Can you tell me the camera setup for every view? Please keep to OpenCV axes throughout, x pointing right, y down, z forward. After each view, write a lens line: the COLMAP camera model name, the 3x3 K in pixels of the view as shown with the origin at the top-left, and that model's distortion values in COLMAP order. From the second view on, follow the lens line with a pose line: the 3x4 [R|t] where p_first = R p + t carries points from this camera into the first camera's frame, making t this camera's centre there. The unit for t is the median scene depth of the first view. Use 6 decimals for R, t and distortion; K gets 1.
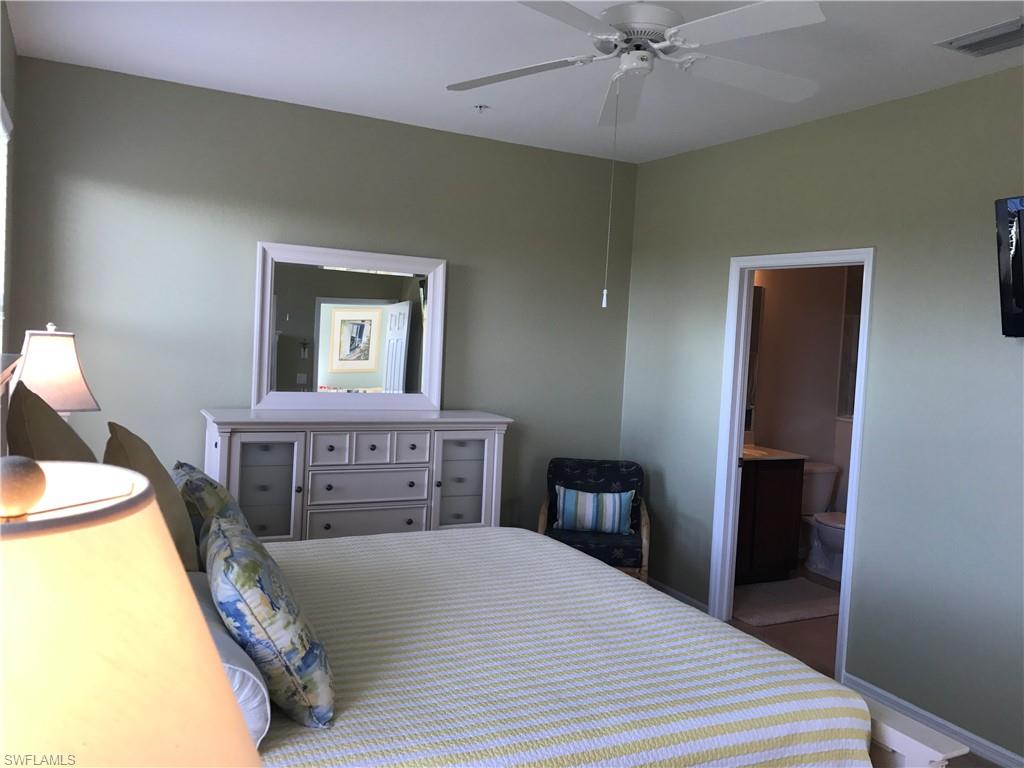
lens RADIAL K [[862.0, 0, 515.3], [0, 862.0, 374.9], [0, 0, 1]] dist [0.047603, -0.015964]
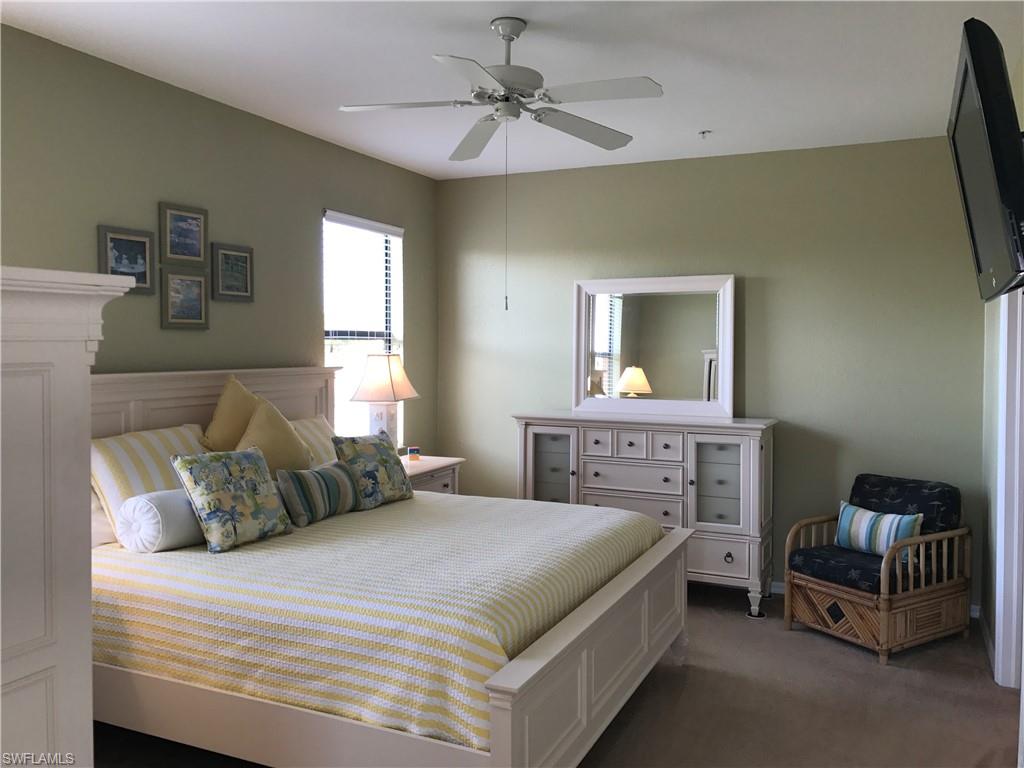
lens RADIAL K [[862.0, 0, 519.0], [0, 862.0, 390.2], [0, 0, 1]] dist [0.047603, -0.015964]
pose [[0.604216, -0.010057, -0.796757, 0.687440], [-0.013369, 0.999652, -0.022756, 0.040257], [0.796709, 0.024401, 0.603871, 0.170720]]
